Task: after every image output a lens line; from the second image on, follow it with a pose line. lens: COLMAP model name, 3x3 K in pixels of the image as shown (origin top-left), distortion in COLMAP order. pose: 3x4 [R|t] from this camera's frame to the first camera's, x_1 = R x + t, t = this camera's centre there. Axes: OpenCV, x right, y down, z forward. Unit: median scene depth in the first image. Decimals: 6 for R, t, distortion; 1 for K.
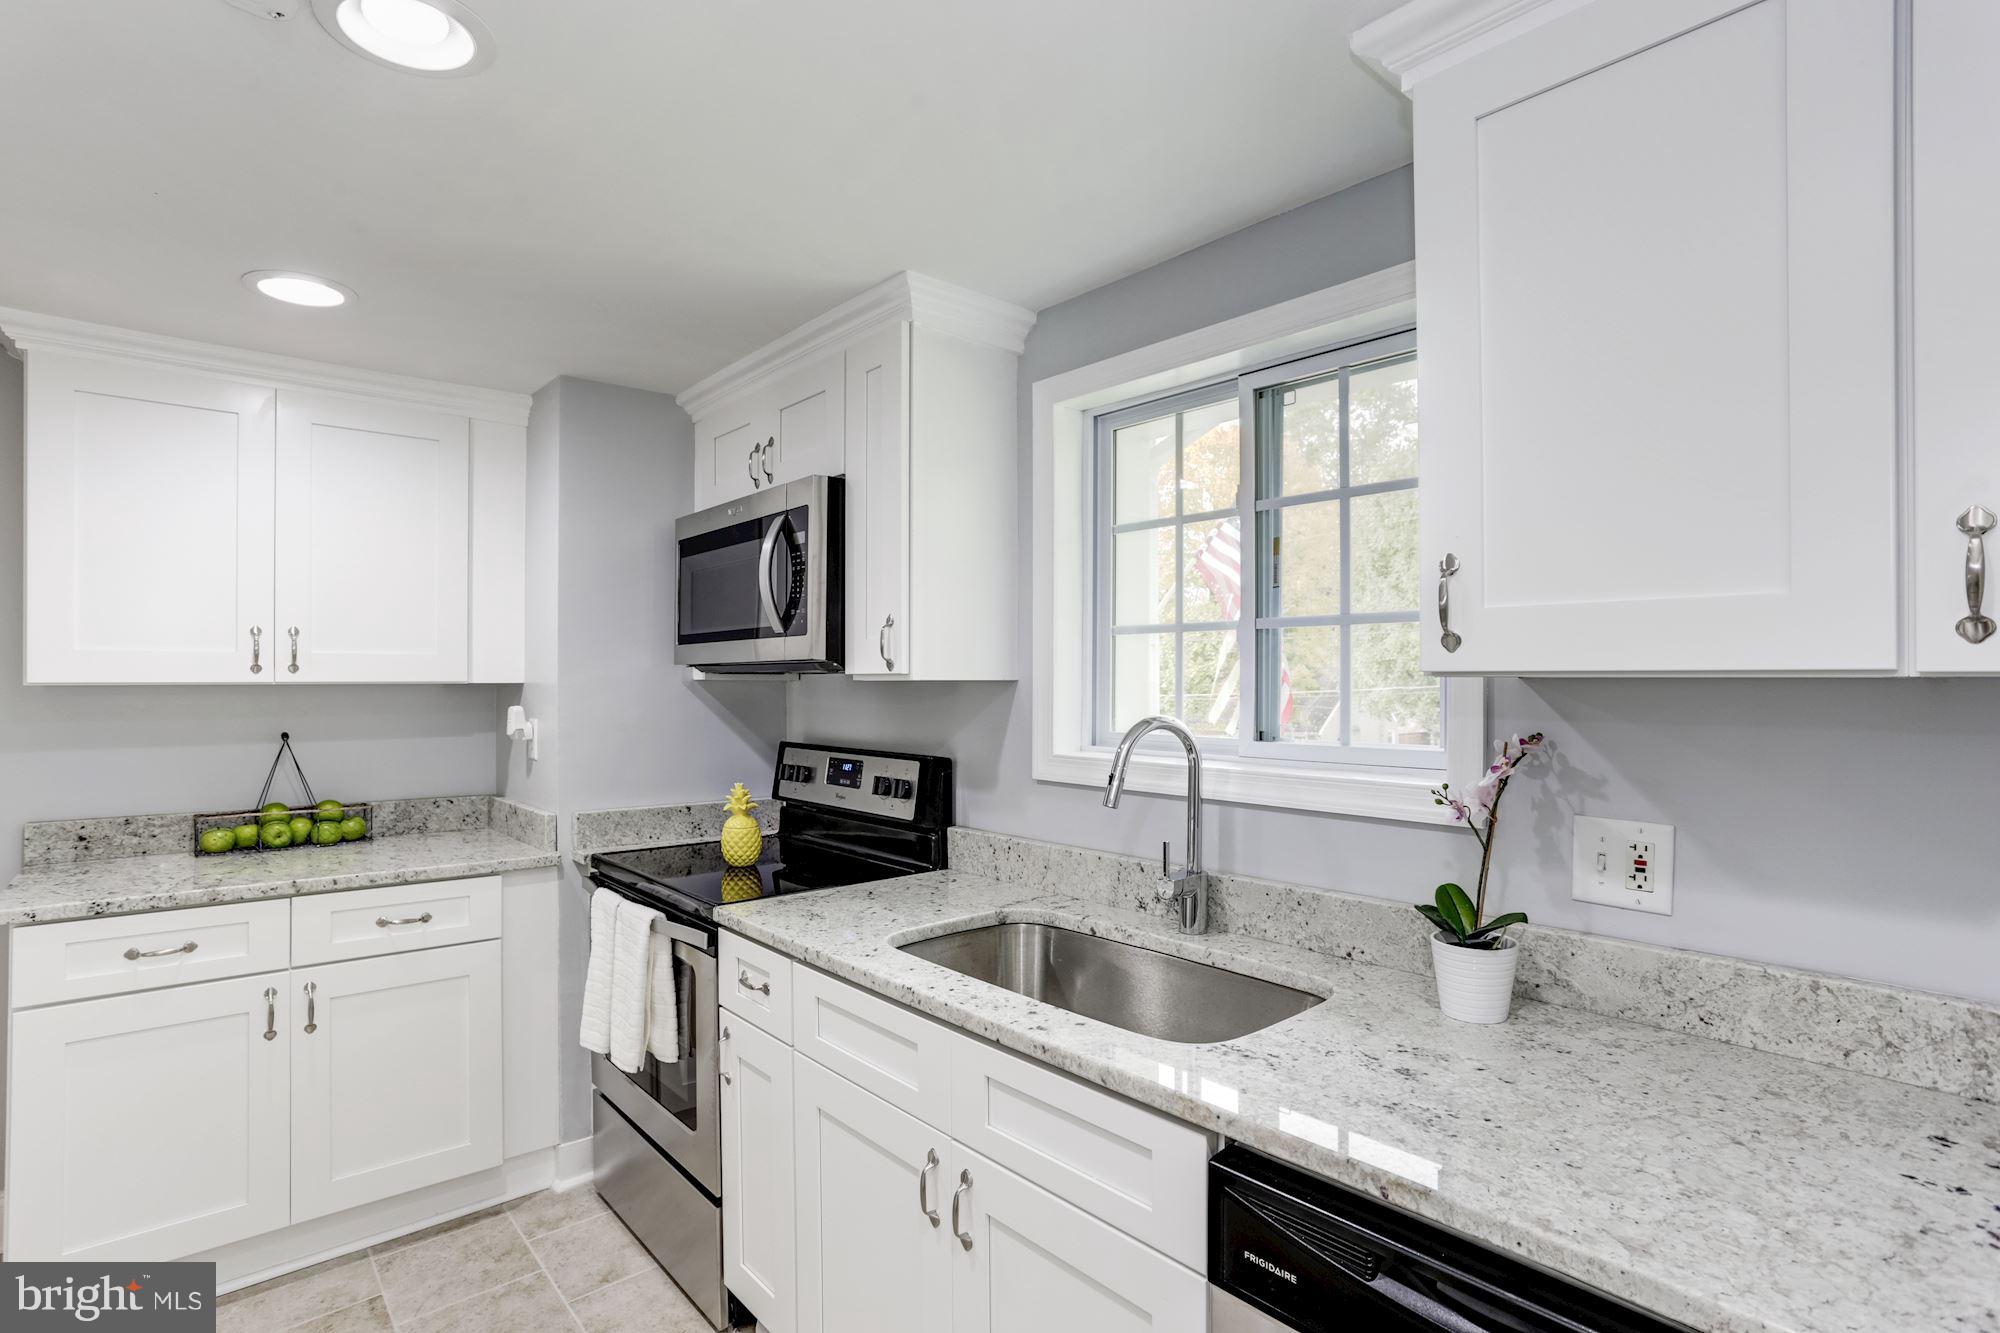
lens RADIAL K [[970.6, 0, 991.5], [0, 970.6, 672.3], [0, 0, 1]] dist [-0.068915, 0.041344]
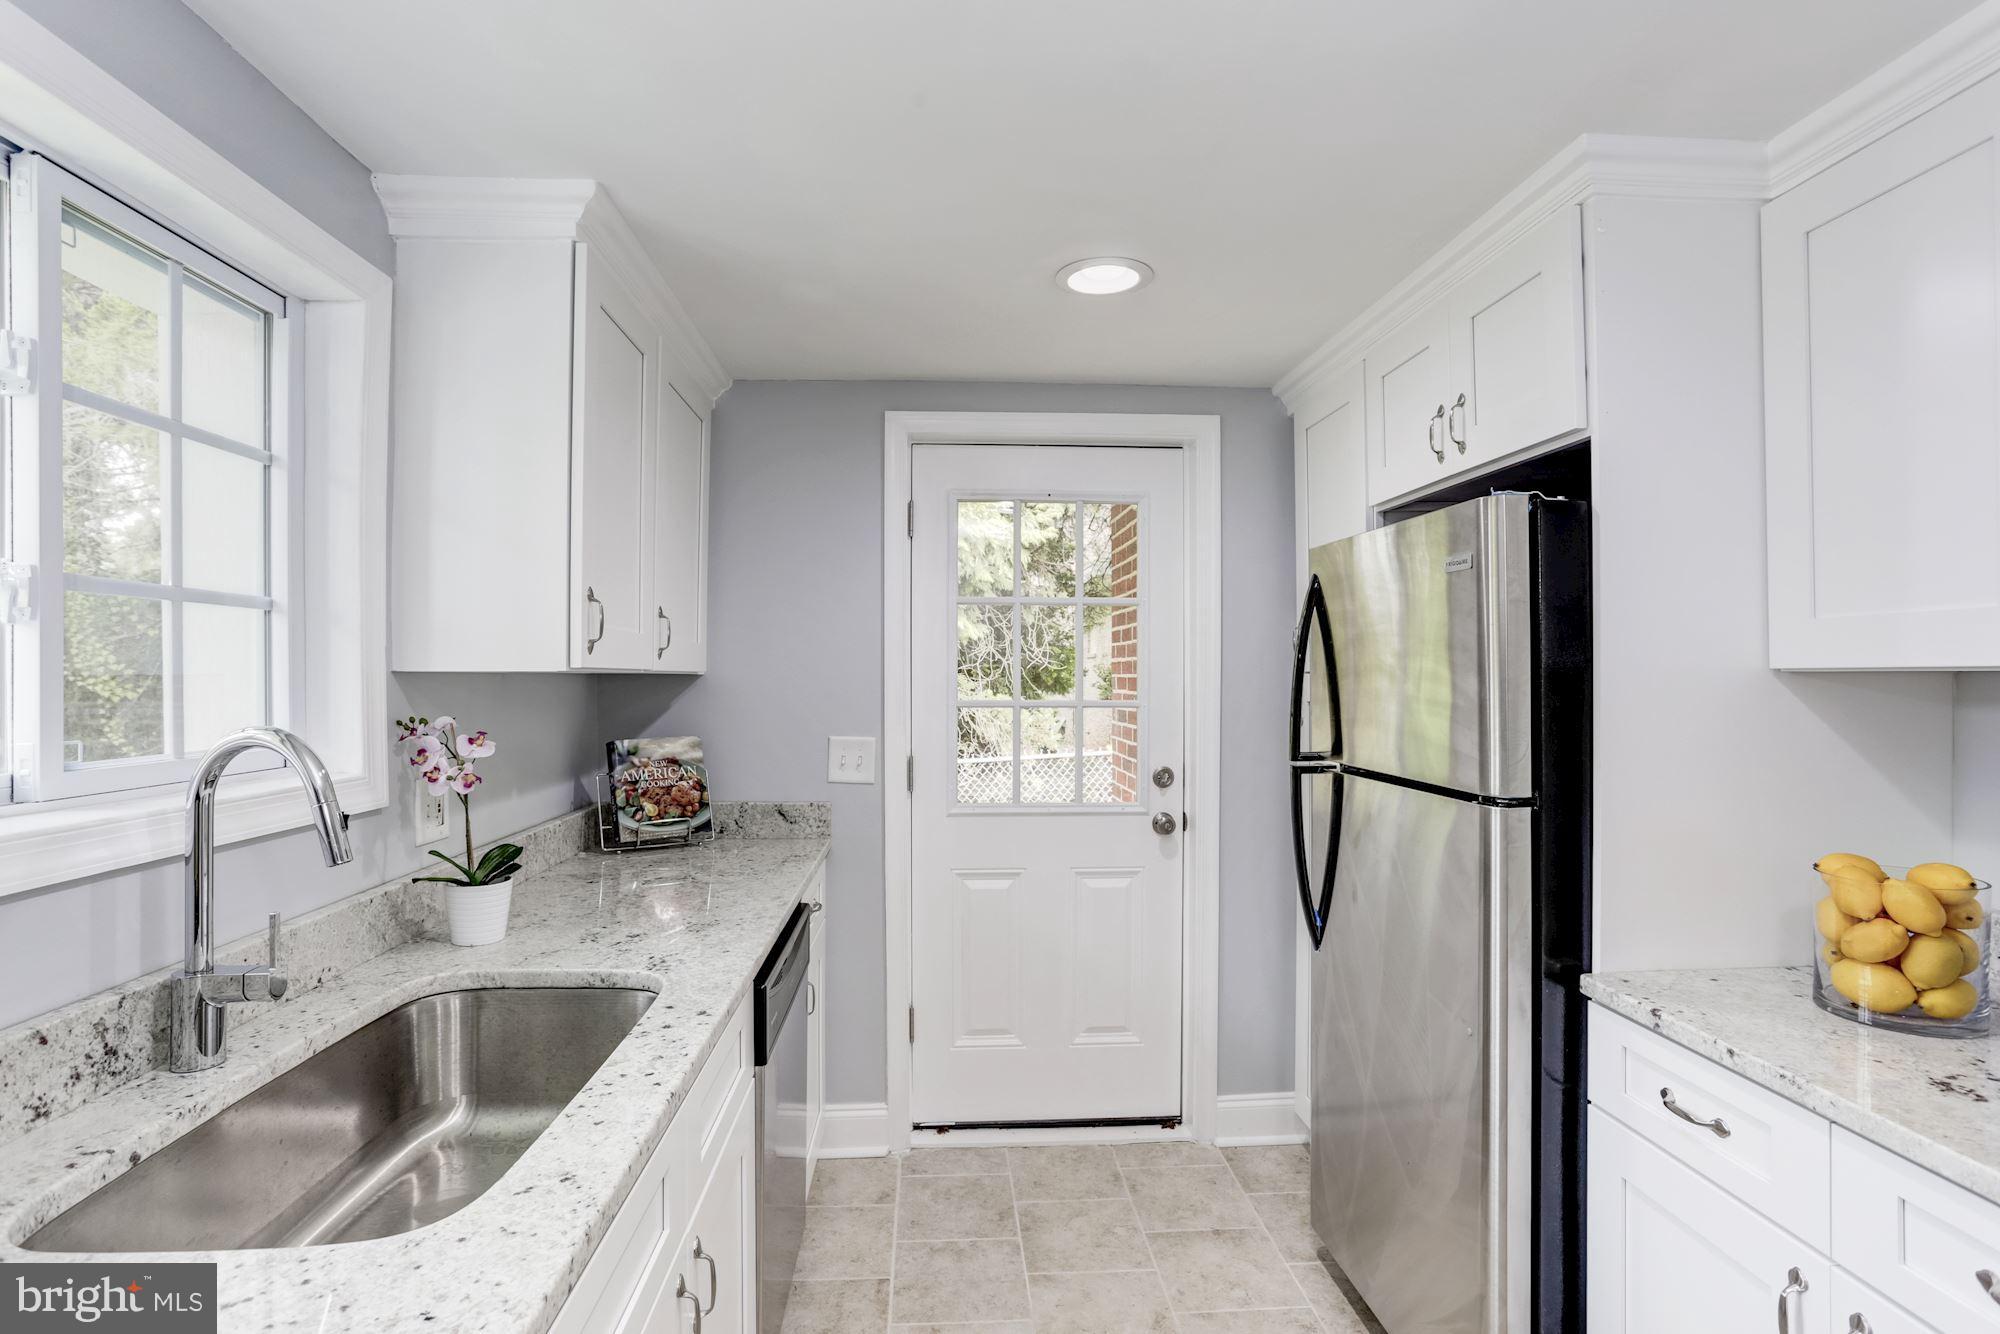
lens RADIAL K [[979.7, 0, 984.8], [0, 979.7, 677.2], [0, 0, 1]] dist [-0.069325, 0.043100]
pose [[-0.782541, 0.000432, 0.622599, -0.481218], [-0.003202, 0.999984, -0.004718, 0.009797], [-0.622591, -0.005686, -0.782527, 0.945102]]
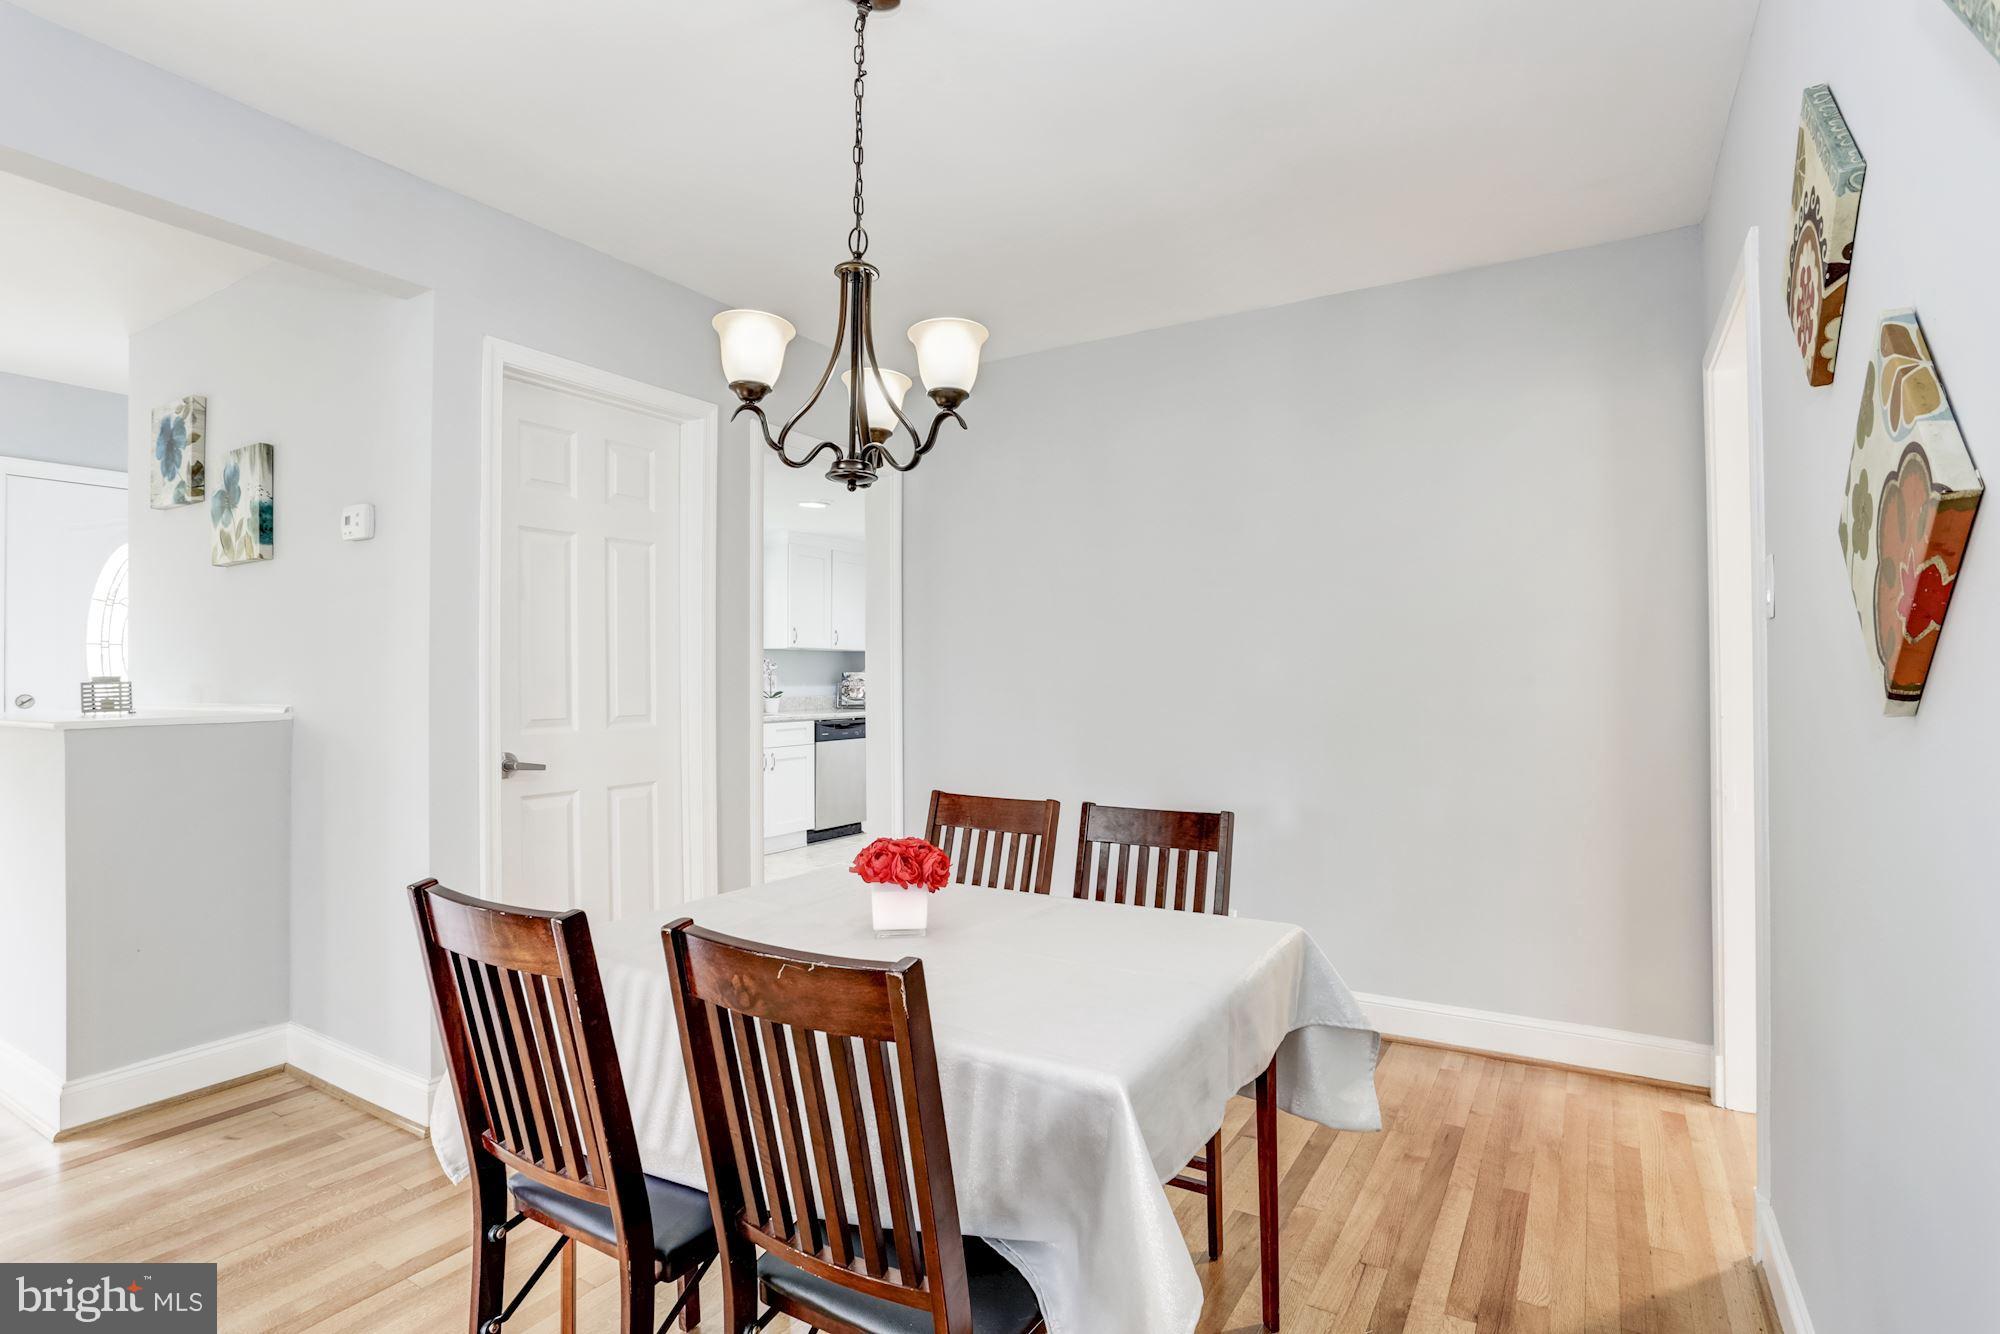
lens RADIAL K [[962.0, 0, 976.4], [0, 962.0, 667.9], [0, 0, 1]] dist [-0.053396, 0.030478]
pose [[-0.275924, 0.010986, 0.961117, -2.905682], [0.000143, 0.999935, -0.011389, 0.100995], [-0.961179, -0.003005, -0.275908, 0.824683]]
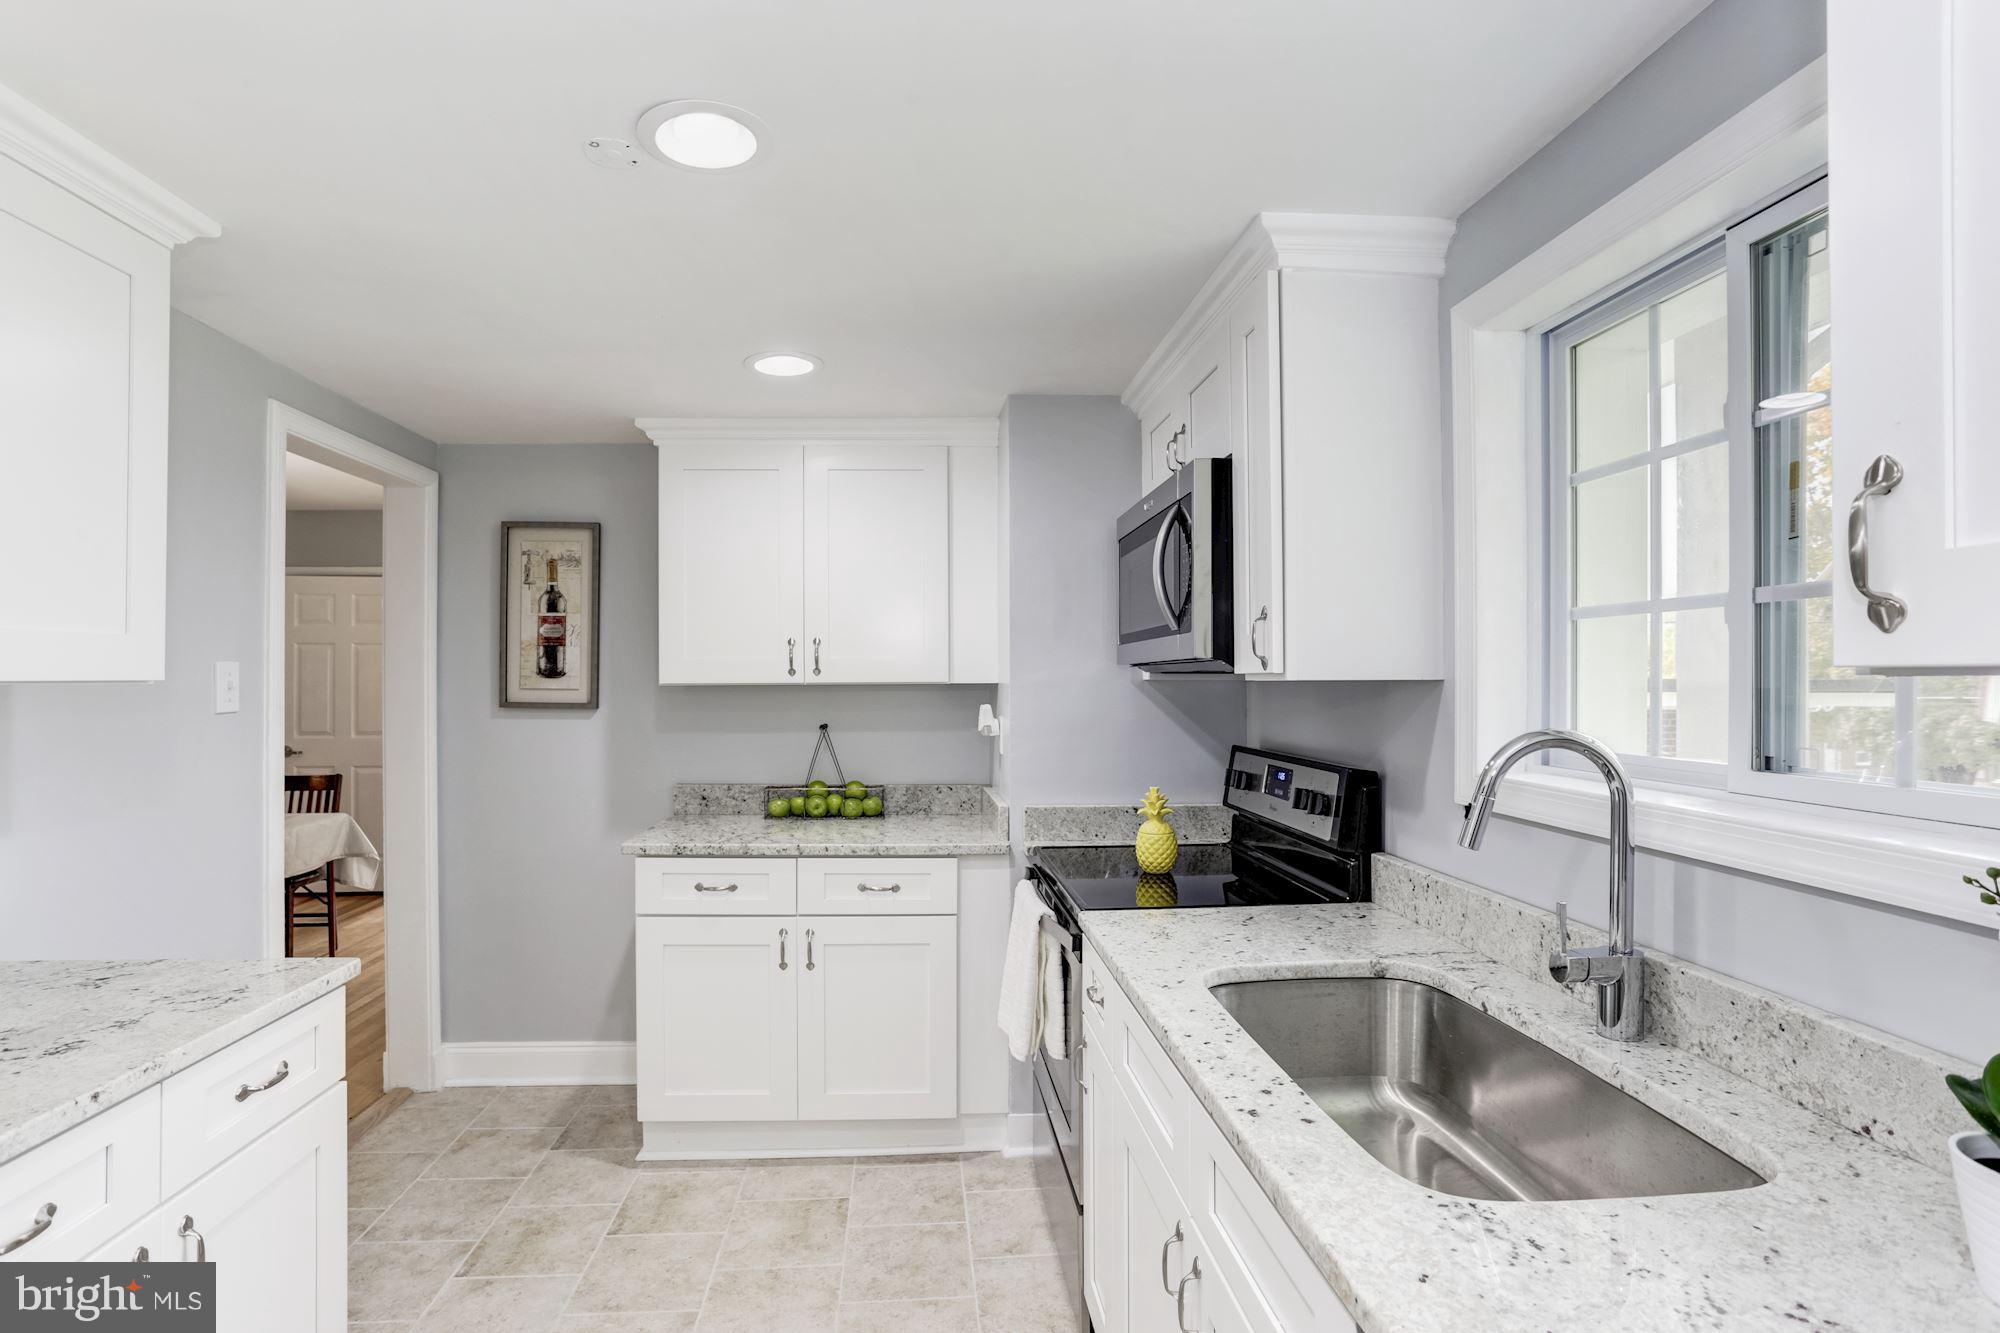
lens RADIAL K [[979.7, 0, 984.8], [0, 979.7, 676.7], [0, 0, 1]] dist [-0.069325, 0.043100]
pose [[0.799710, -0.003849, -0.600374, 0.208952], [0.007636, 0.999964, 0.003760, -0.000601], [0.600338, -0.007591, 0.799710, 0.128574]]
